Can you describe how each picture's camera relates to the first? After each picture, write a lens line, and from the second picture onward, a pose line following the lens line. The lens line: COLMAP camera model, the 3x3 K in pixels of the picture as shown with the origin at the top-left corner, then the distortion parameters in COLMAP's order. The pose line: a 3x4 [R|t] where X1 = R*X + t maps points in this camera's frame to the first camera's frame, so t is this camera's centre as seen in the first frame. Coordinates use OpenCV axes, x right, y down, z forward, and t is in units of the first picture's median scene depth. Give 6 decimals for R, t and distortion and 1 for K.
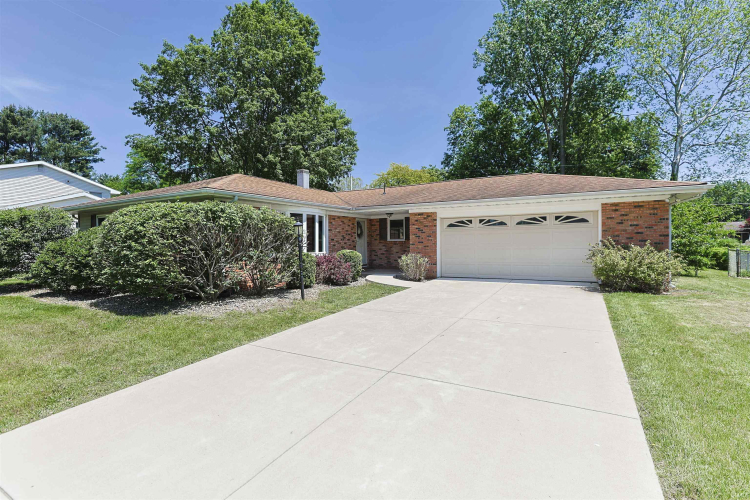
lens RADIAL K [[355.8, 0, 375.1], [0, 355.8, 244.2], [0, 0, 1]] dist [-0.021549, 0.013097]
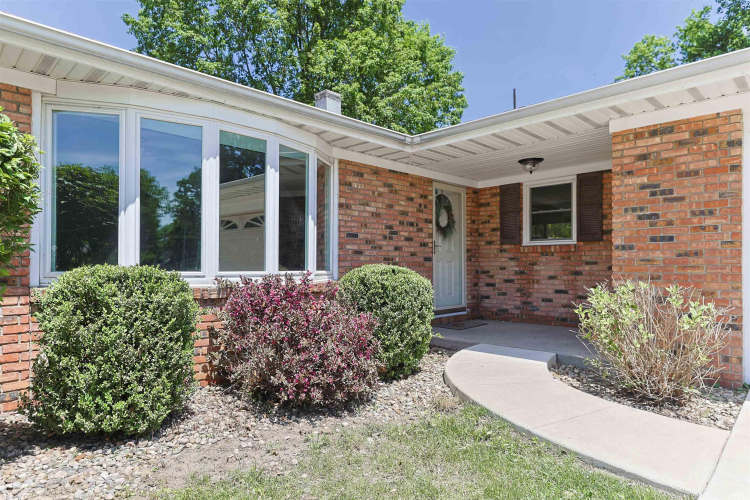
lens RADIAL K [[442.9, 0, 376.3], [0, 442.9, 262.4], [0, 0, 1]] dist [-0.003766, -0.001210]
pose [[0.963264, 0.005684, -0.268497, 0.012009], [-0.008582, 0.999917, -0.009620, 0.013975], [0.268420, 0.011570, 0.963233, 0.529891]]
